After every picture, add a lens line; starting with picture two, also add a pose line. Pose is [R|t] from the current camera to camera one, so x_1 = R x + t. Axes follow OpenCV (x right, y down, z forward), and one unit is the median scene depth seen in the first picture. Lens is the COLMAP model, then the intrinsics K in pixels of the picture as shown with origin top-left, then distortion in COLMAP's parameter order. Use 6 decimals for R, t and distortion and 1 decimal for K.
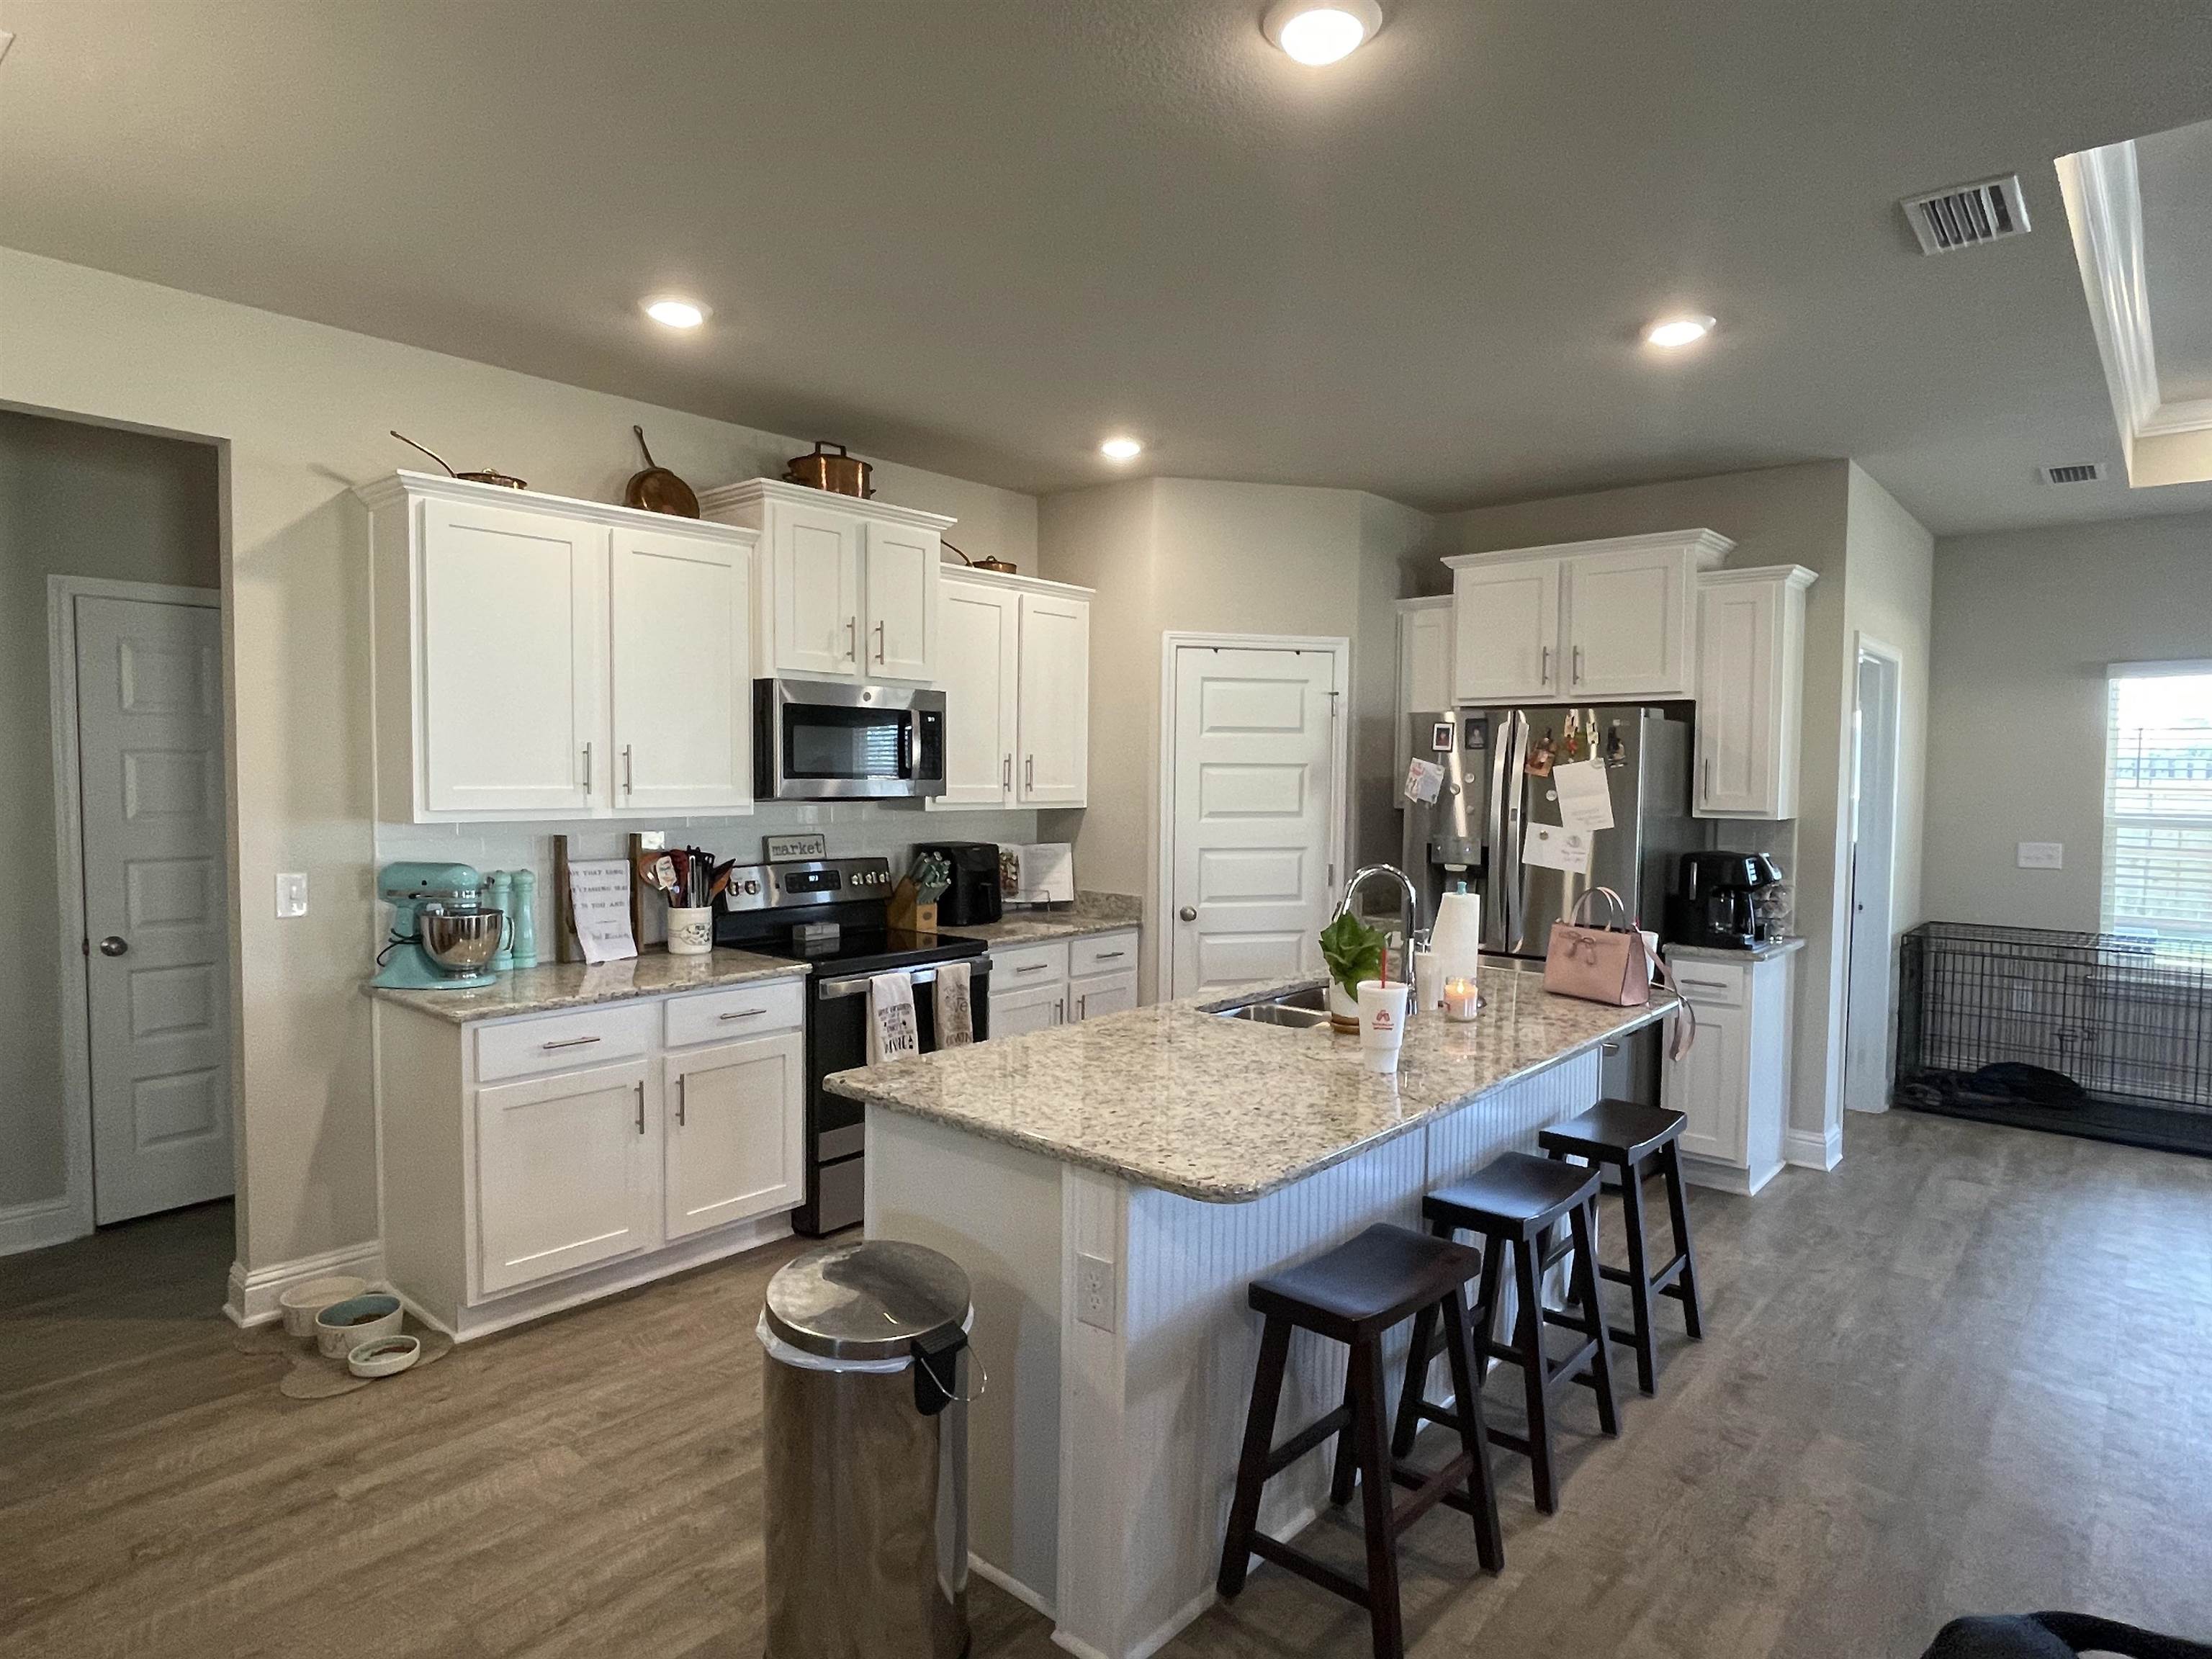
lens RADIAL K [[1243.4, 0, 1098.7], [0, 1243.4, 831.5], [0, 0, 1]] dist [-0.003740, -0.001718]
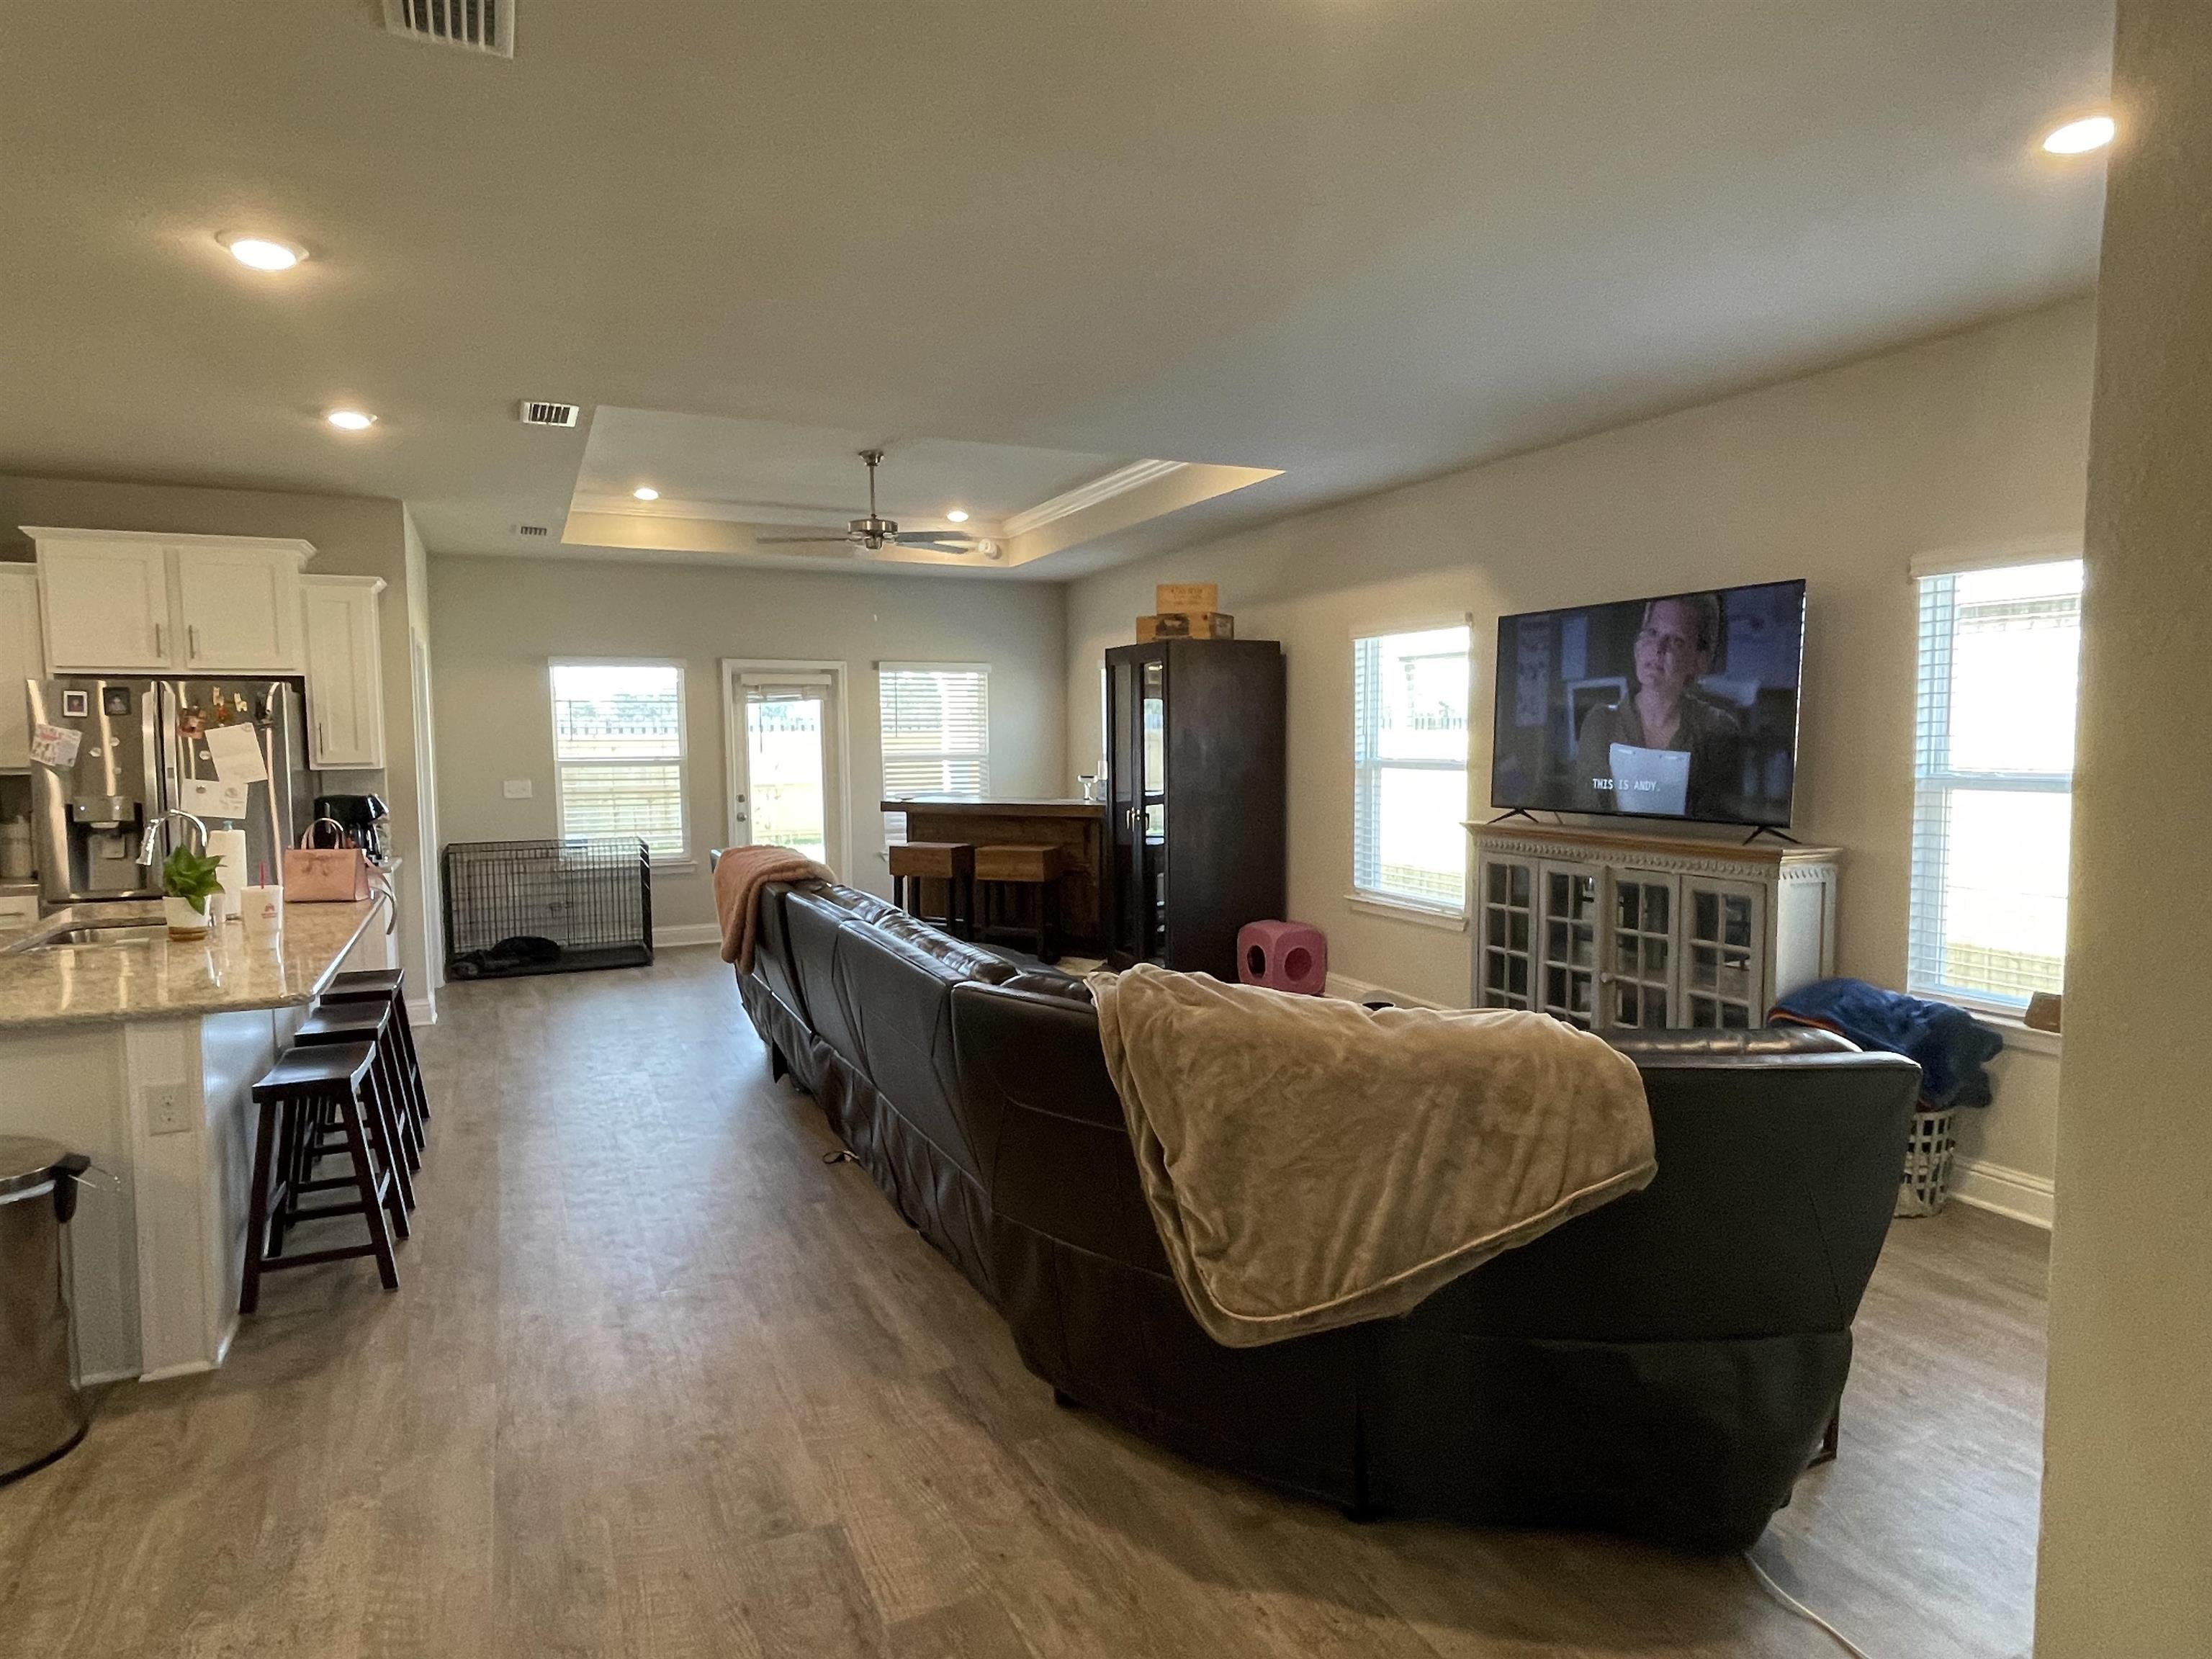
lens RADIAL K [[1267.9, 0, 1106.0], [0, 1267.9, 829.5], [0, 0, 1]] dist [0.017601, -0.028766]
pose [[0.397435, -0.081420, 0.914011, -0.397468], [0.055648, 0.996361, 0.064559, 0.010811], [-0.915942, 0.025205, 0.400519, -0.256015]]
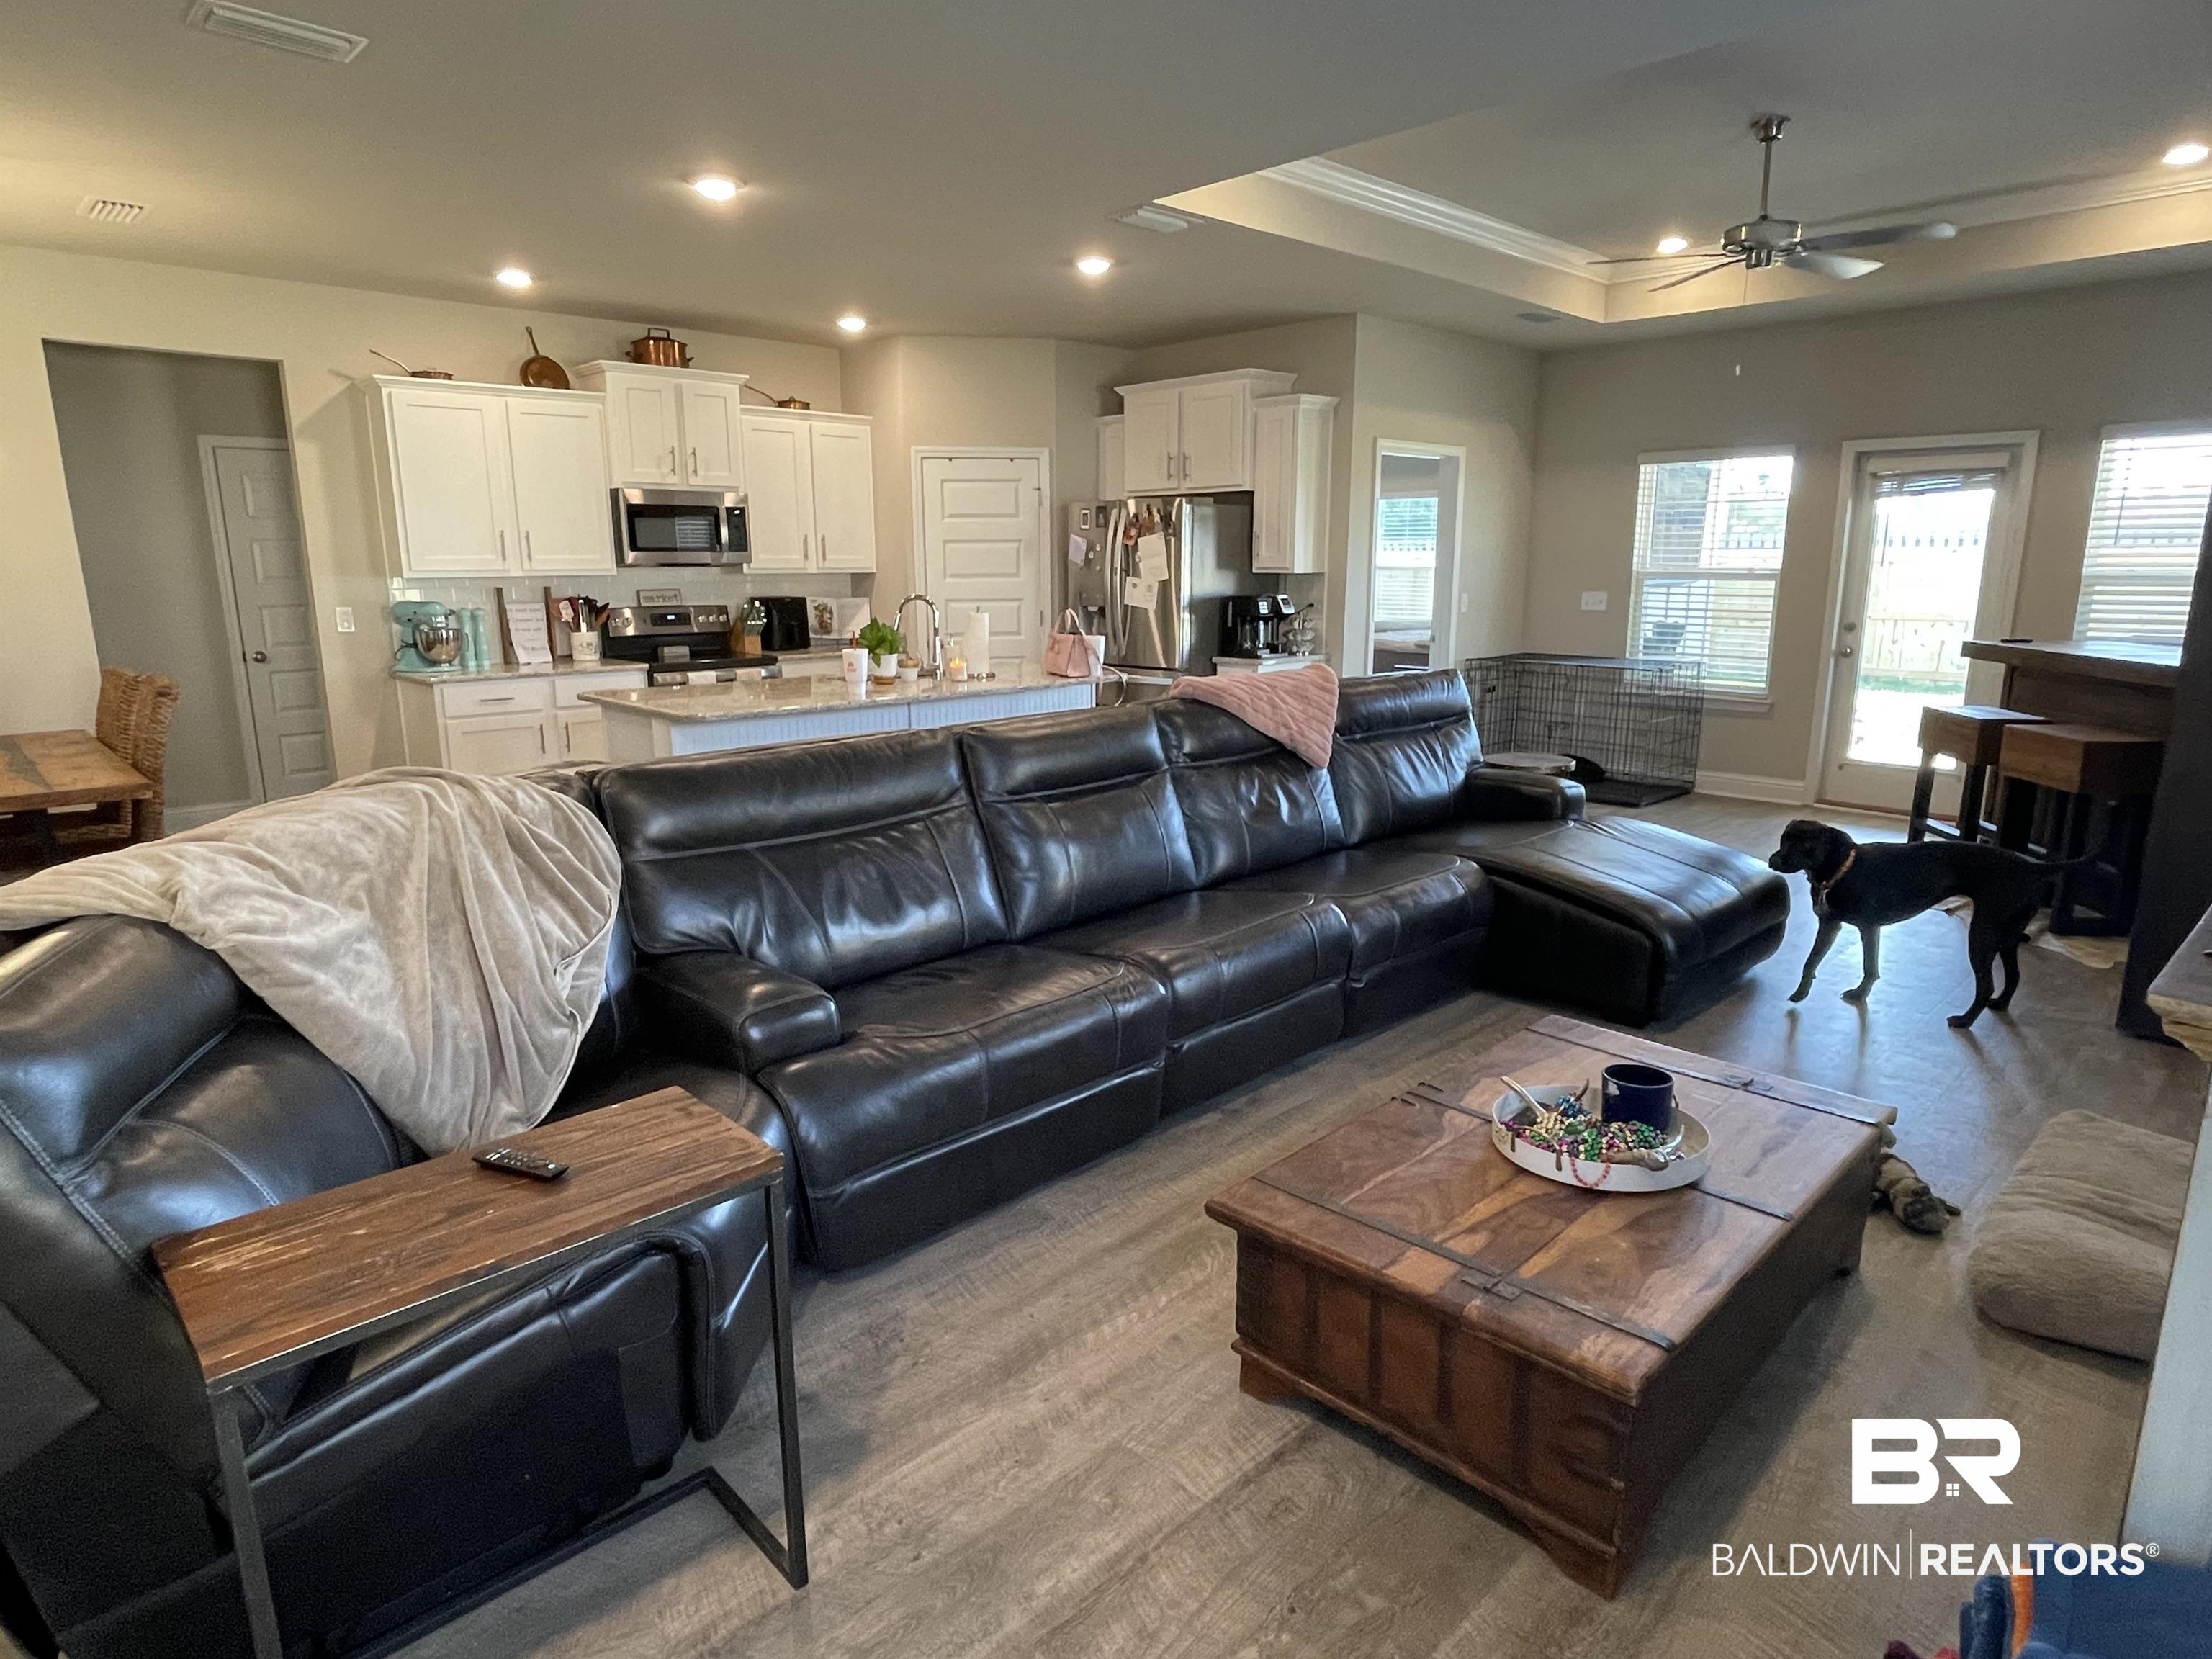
lens RADIAL K [[1267.9, 0, 1106.0], [0, 1267.9, 829.5], [0, 0, 1]] dist [0.017601, -0.028766]
pose [[0.995511, 0.007702, -0.094328, 0.472376], [0.007655, 0.986866, 0.161363, 0.047414], [0.094332, -0.161360, 0.982377, -0.571866]]
